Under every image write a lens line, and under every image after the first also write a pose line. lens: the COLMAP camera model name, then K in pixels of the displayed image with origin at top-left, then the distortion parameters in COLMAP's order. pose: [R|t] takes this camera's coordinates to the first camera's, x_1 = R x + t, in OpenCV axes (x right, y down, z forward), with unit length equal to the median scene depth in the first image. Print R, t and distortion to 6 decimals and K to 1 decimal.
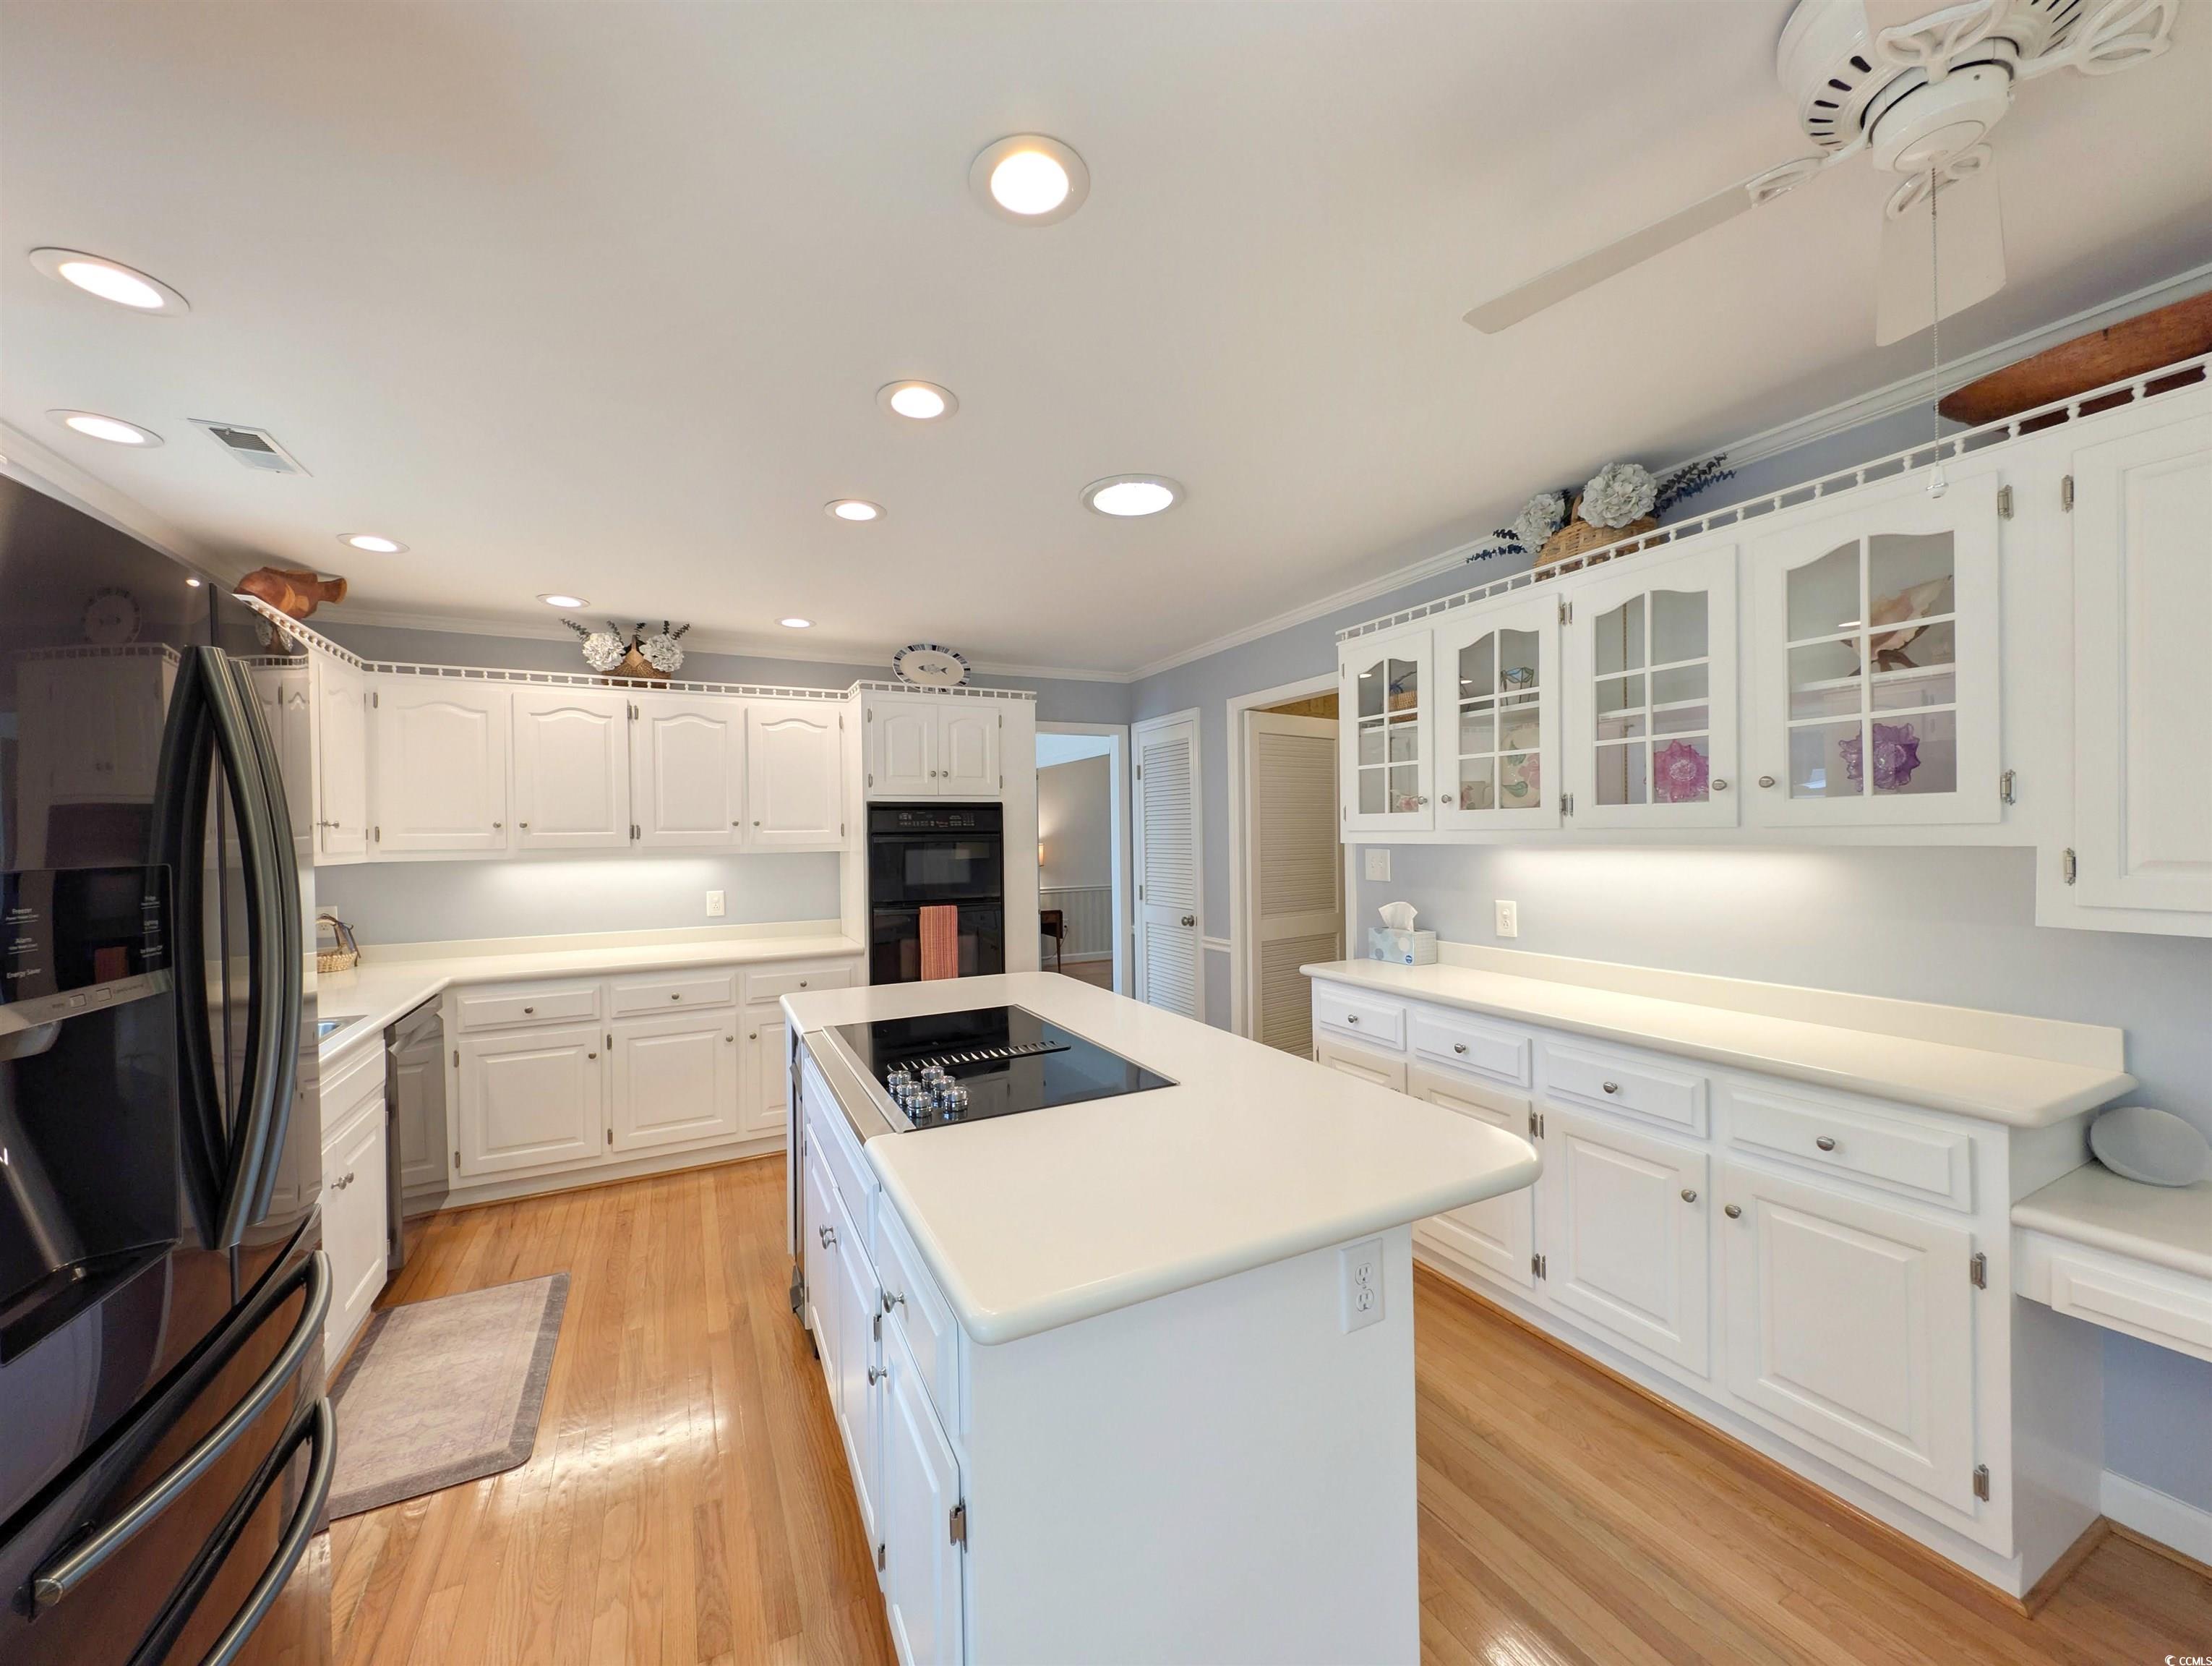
lens RADIAL K [[828.6, 0, 1084.3], [0, 828.6, 838.8], [0, 0, 1]] dist [0.023539, -0.001920]
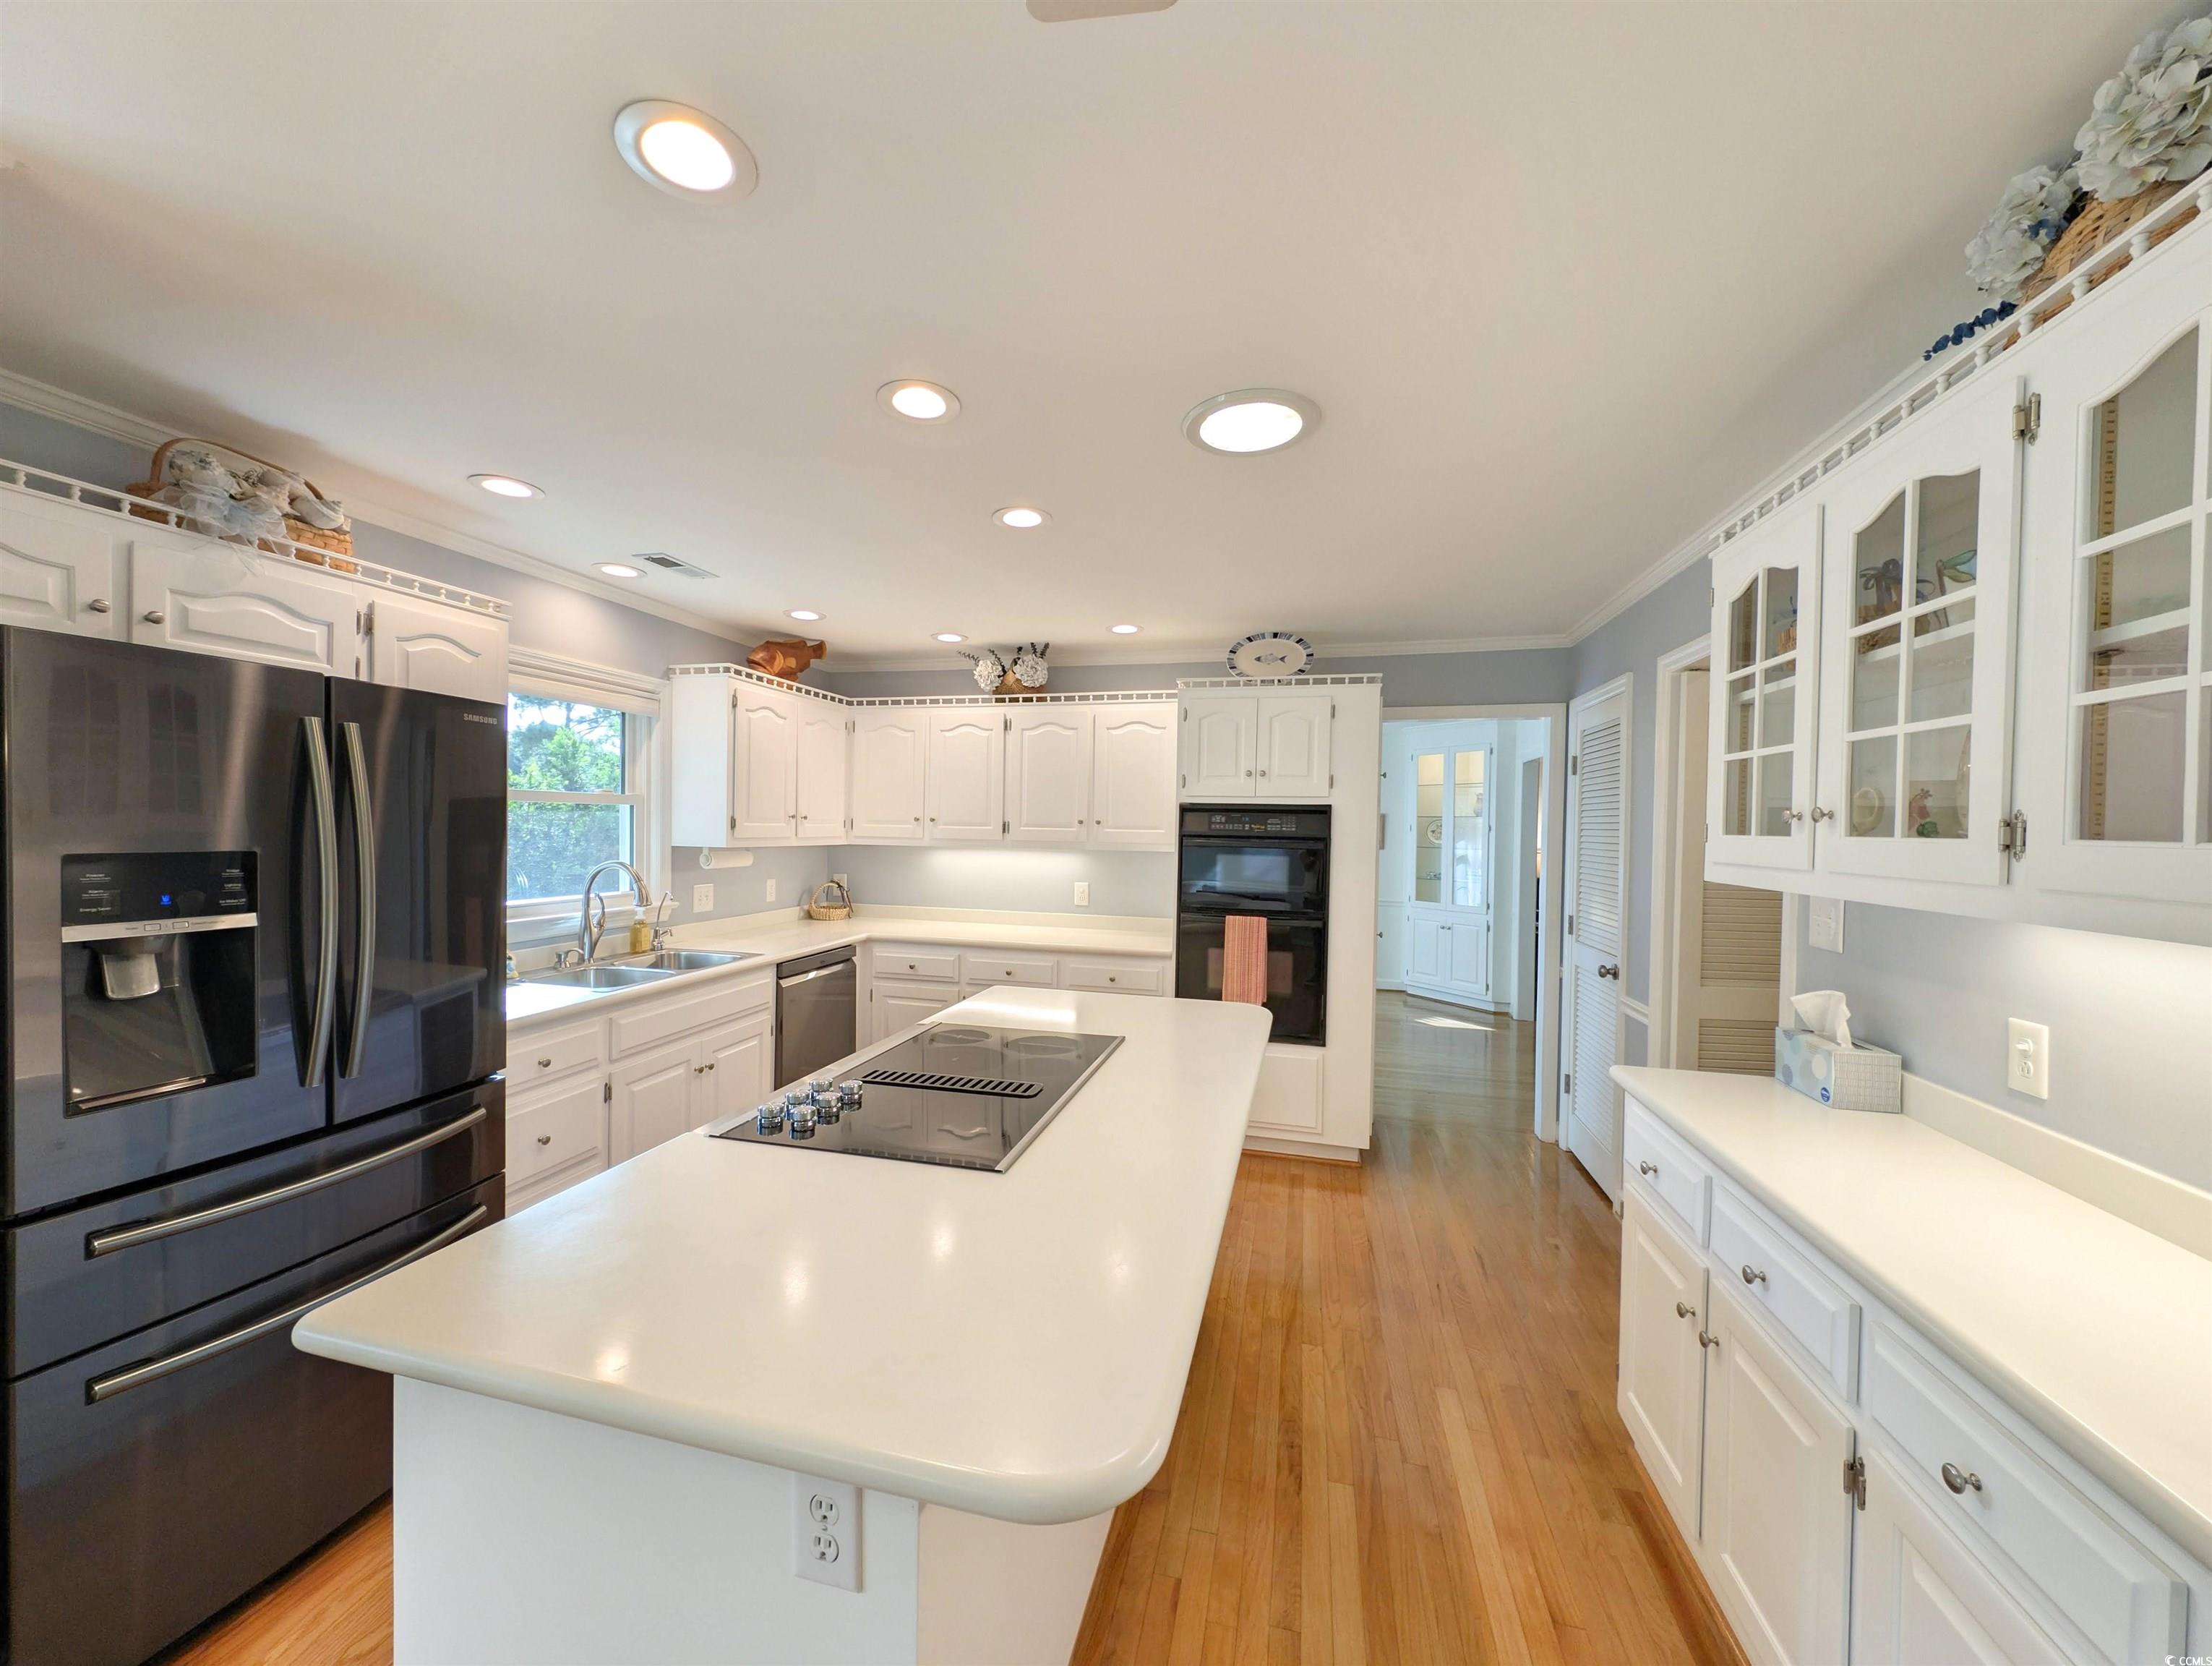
lens RADIAL K [[828.6, 0, 1099.9], [0, 828.6, 837.1], [0, 0, 1]] dist [0.023539, -0.001920]
pose [[0.766471, 0.037210, -0.641200, 0.301906], [-0.033455, 0.999278, 0.018000, -0.019458], [0.641407, 0.007655, 0.767163, 0.193964]]
